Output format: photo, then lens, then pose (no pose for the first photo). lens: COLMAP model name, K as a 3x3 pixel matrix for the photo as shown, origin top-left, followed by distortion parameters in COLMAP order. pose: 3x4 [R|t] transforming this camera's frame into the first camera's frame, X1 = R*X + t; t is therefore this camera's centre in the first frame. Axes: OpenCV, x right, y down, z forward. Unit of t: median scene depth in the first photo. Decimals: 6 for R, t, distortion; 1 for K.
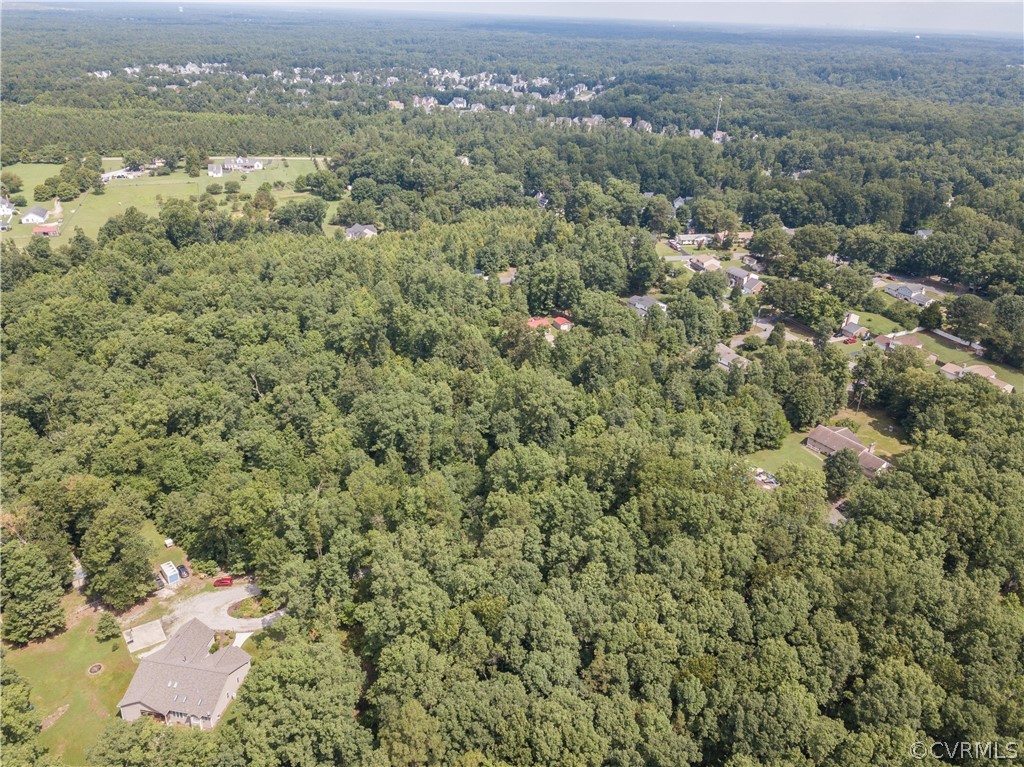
lens RADIAL K [[785.8, 0, 508.1], [0, 785.8, 379.1], [0, 0, 1]] dist [0.061416, -0.090005]
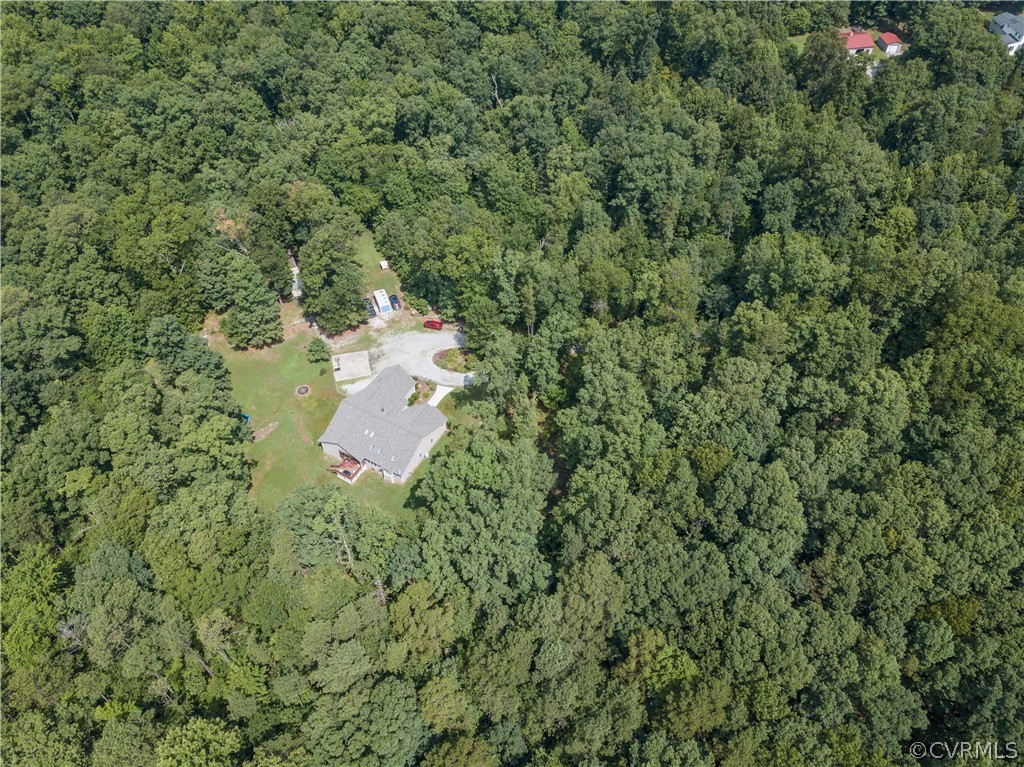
lens RADIAL K [[768.2, 0, 512.0], [0, 768.2, 383.5], [0, 0, 1]] dist [0.022111, -0.000379]
pose [[0.943003, 0.244701, -0.225535, -0.041265], [-0.130153, 0.894935, 0.426792, -0.078606], [0.306276, -0.373113, 0.875775, 0.182004]]
